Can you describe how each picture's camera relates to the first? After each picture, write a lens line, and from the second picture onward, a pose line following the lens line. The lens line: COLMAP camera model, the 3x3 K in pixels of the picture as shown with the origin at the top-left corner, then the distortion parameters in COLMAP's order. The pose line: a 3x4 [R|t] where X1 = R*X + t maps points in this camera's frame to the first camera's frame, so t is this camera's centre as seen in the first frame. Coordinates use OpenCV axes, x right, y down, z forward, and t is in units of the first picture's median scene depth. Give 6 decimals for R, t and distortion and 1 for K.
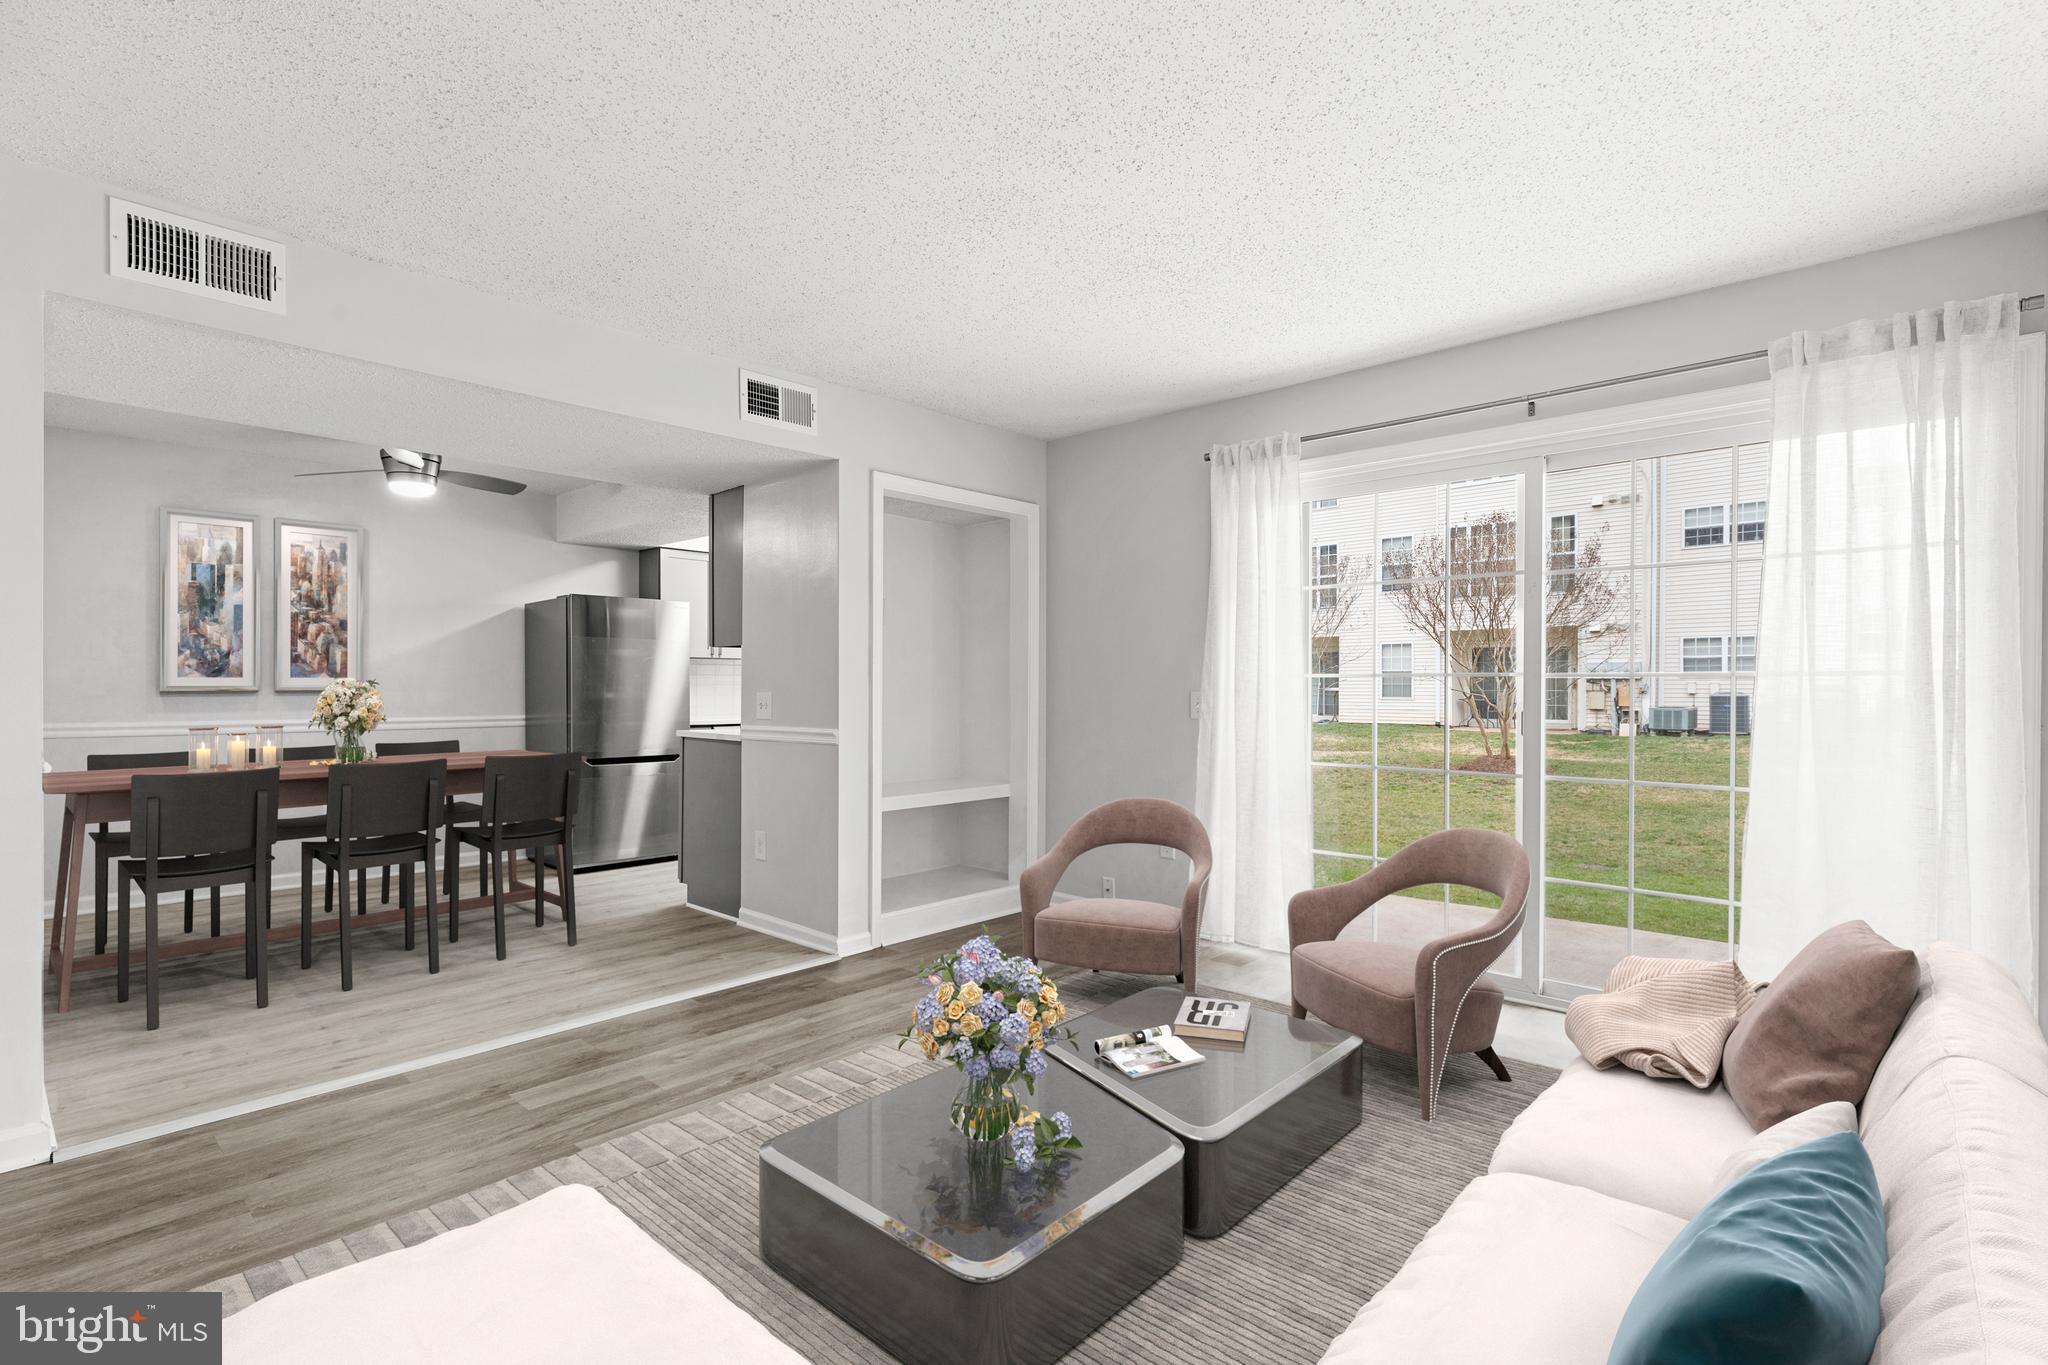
lens RADIAL K [[949.7, 0, 1019.1], [0, 949.7, 694.2], [0, 0, 1]] dist [0.003480, 0.000047]
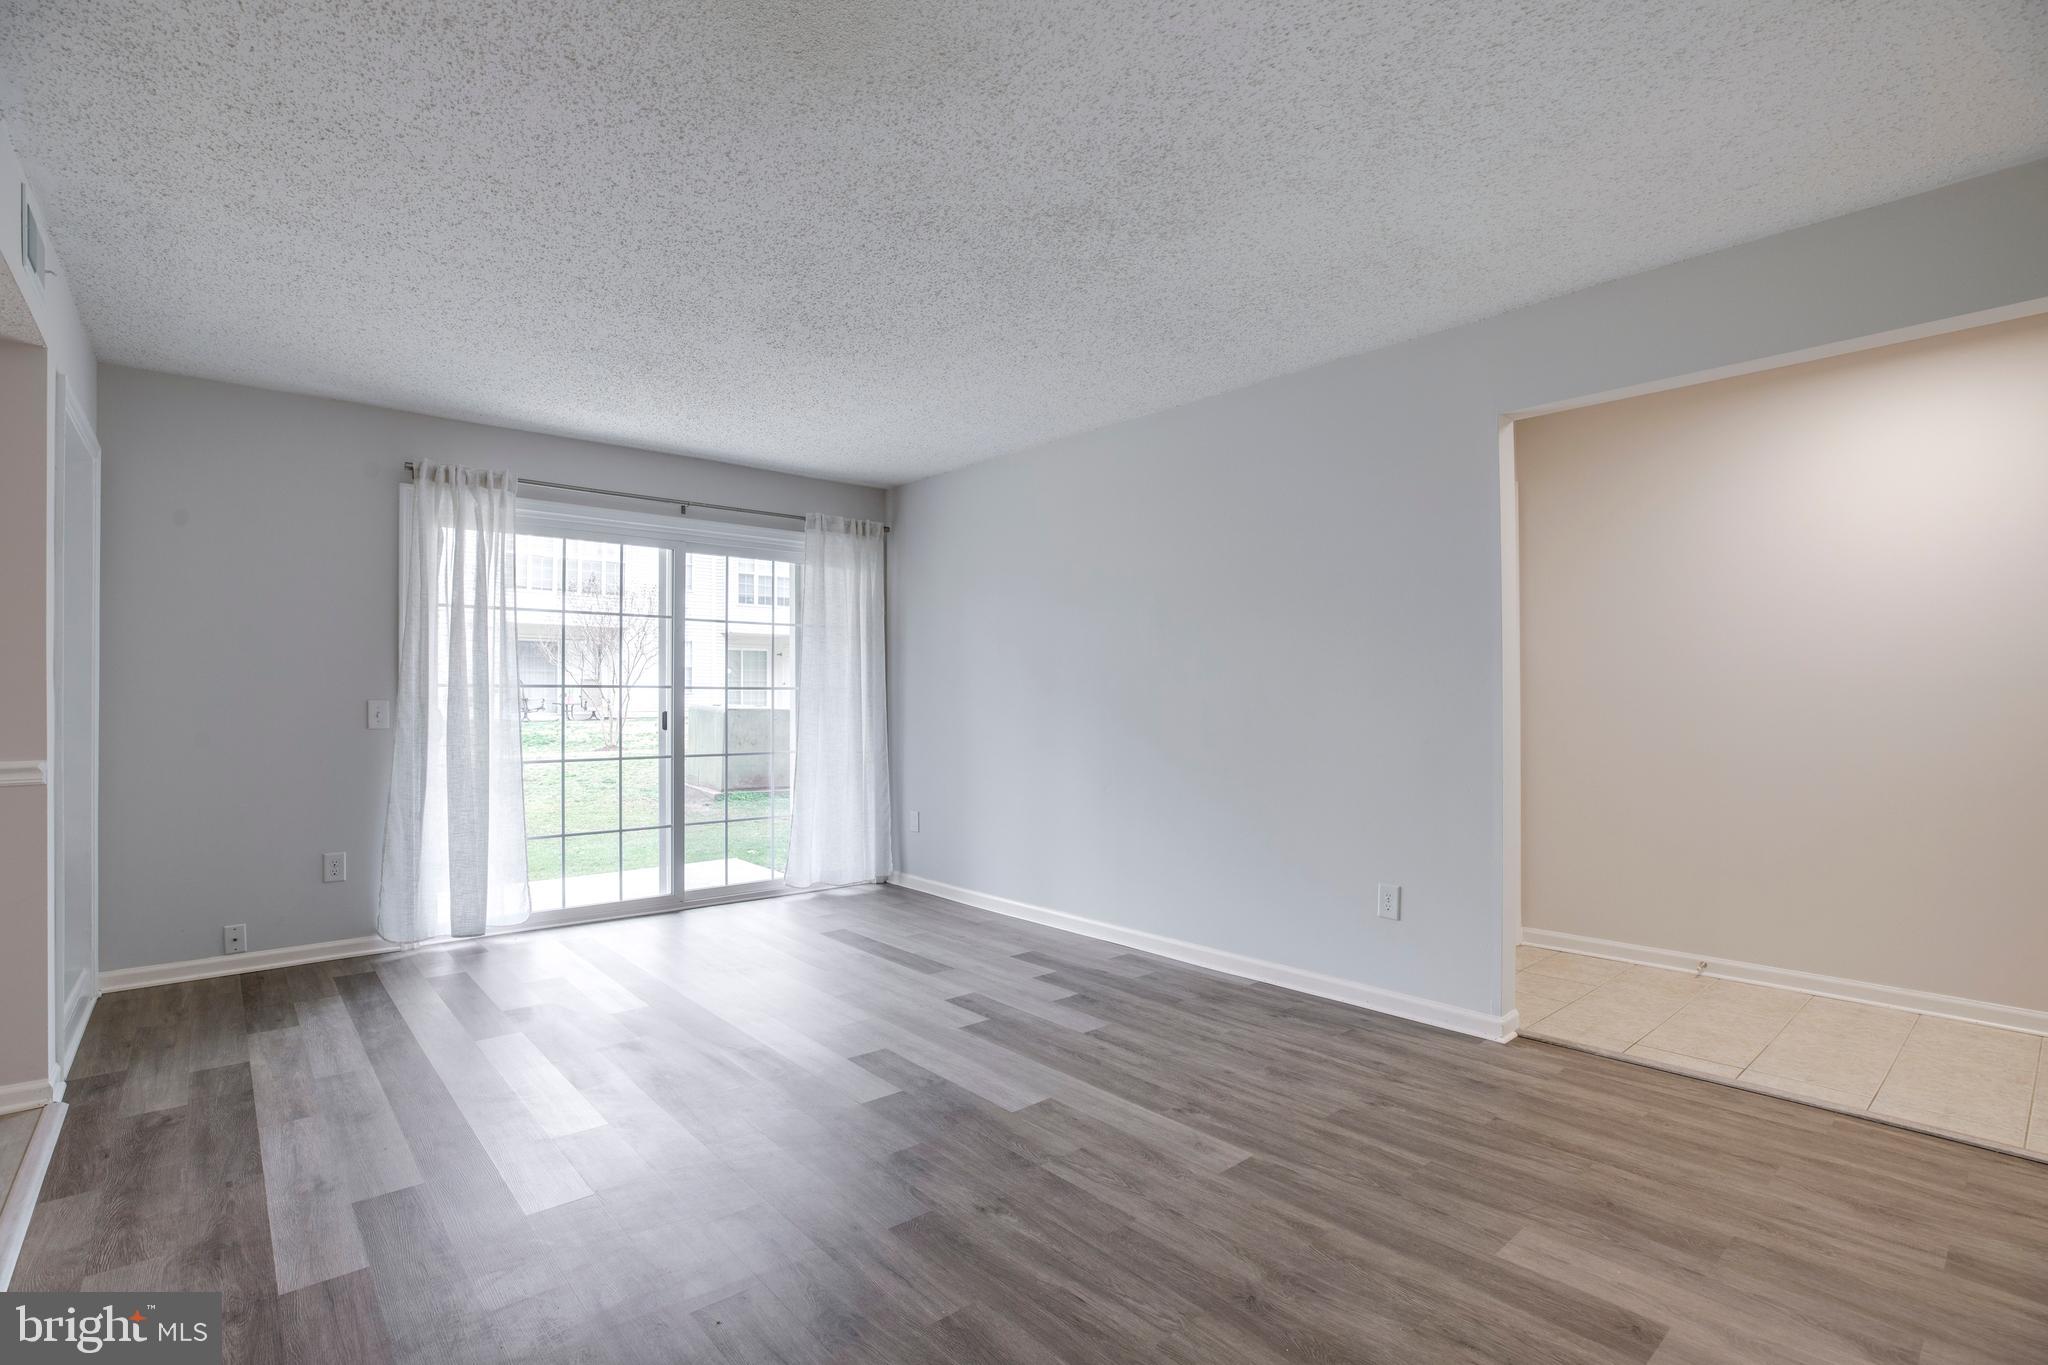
lens RADIAL K [[959.6, 0, 1036.9], [0, 959.6, 692.7], [0, 0, 1]] dist [-0.045842, 0.012479]
pose [[0.089348, 0.004043, 0.995992, -0.768206], [0.006924, 0.999965, -0.004681, -0.000692], [-0.995976, 0.007314, 0.089317, 0.267427]]
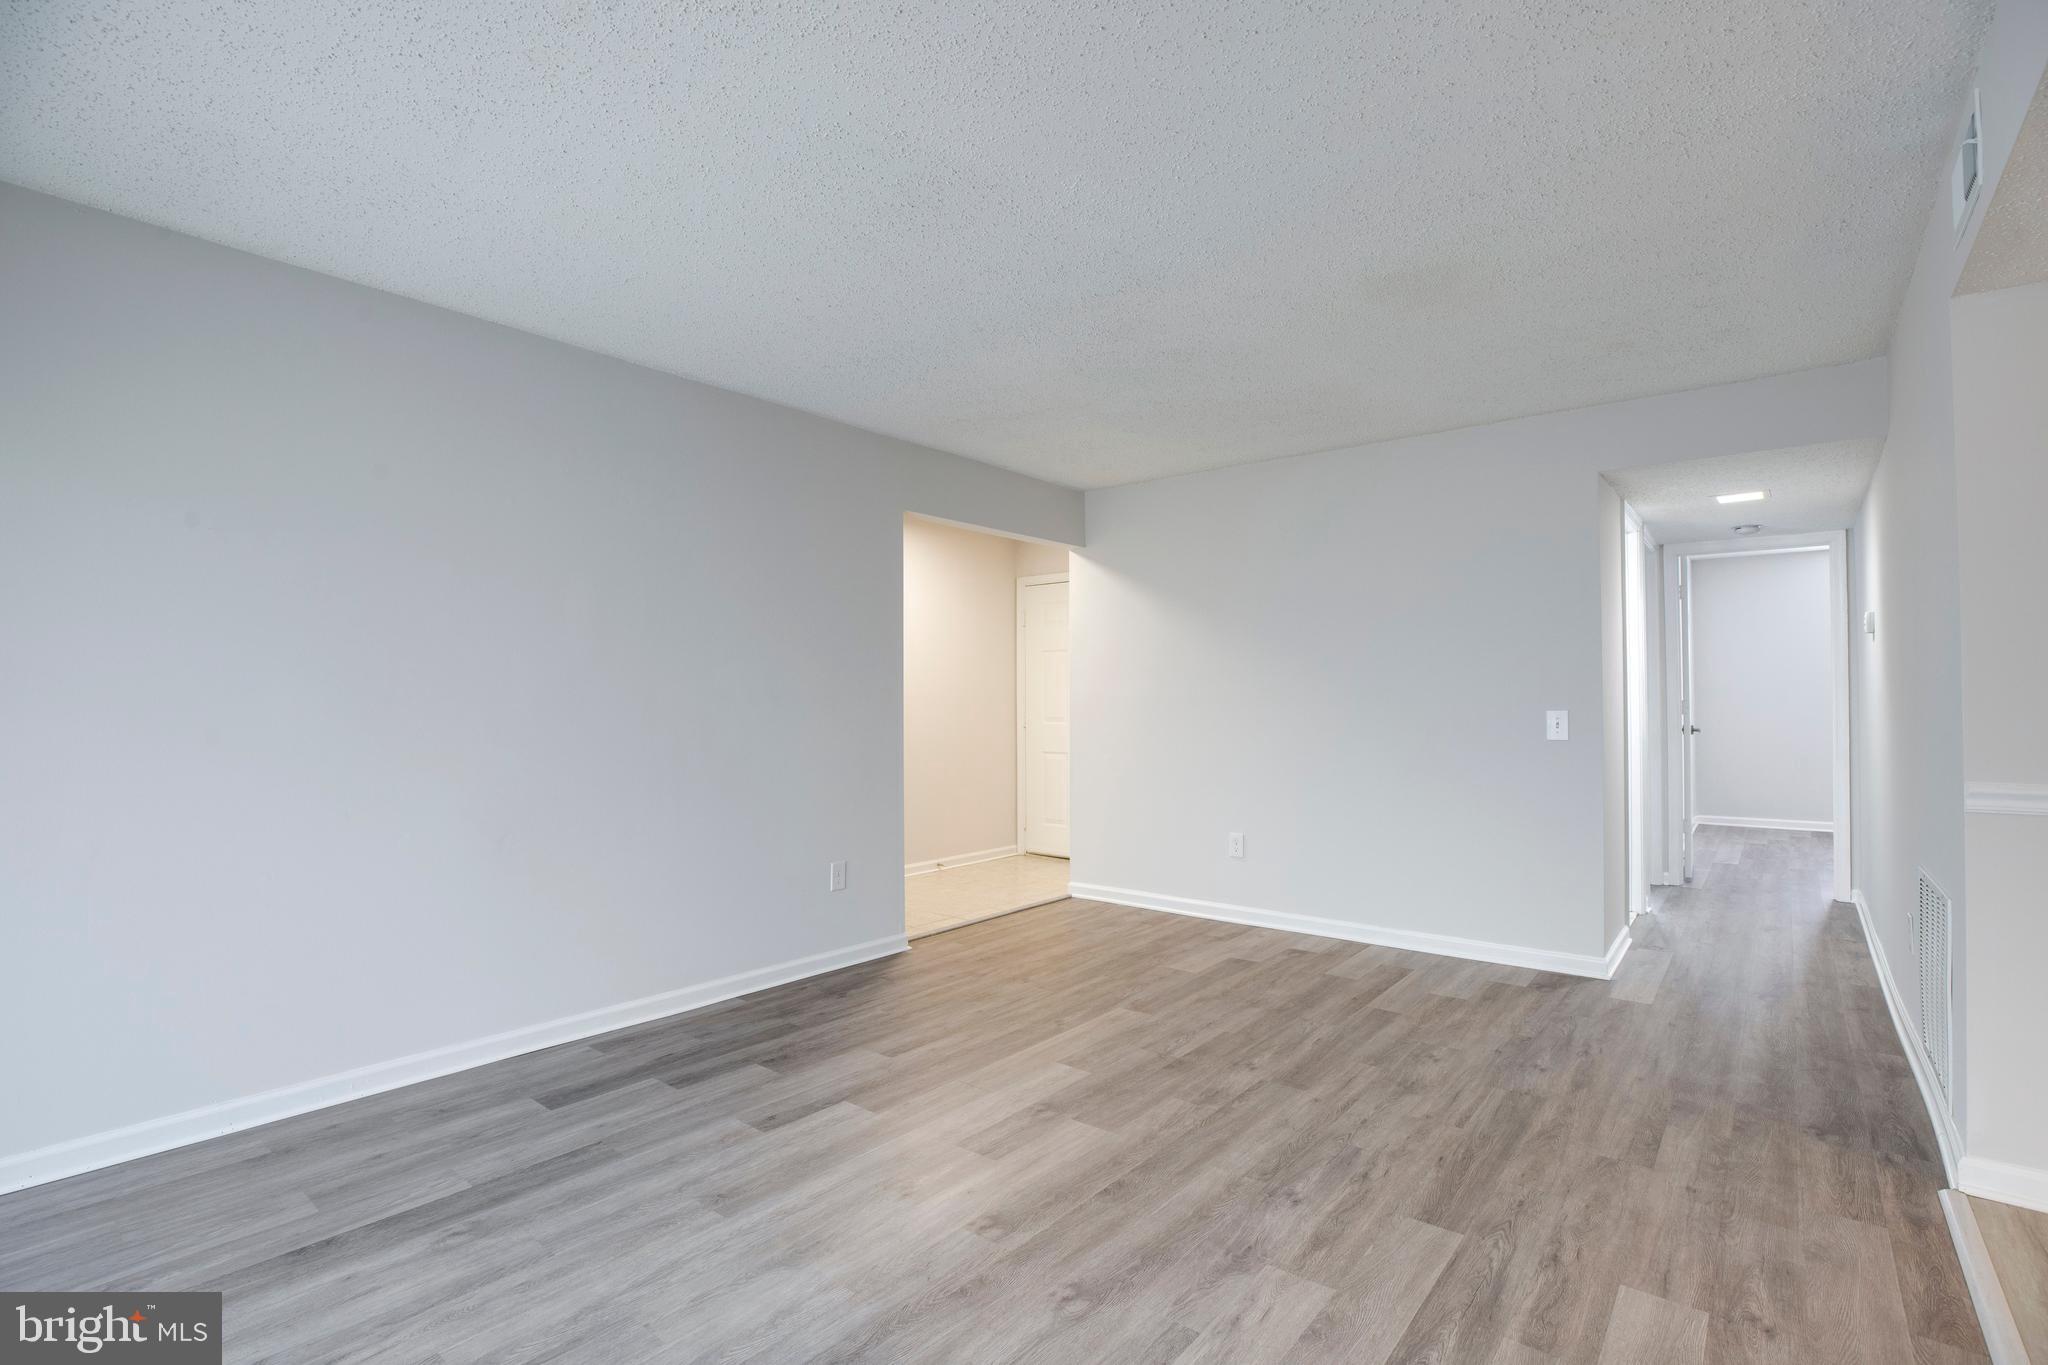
lens RADIAL K [[945.7, 0, 1014.0], [0, 945.7, 688.4], [0, 0, 1]] dist [-0.045662, 0.013097]
pose [[-0.997963, 0.000050, -0.063792, -0.003640], [0.000707, 0.999947, -0.010269, -0.009225], [0.063788, -0.010294, -0.997910, 1.082956]]
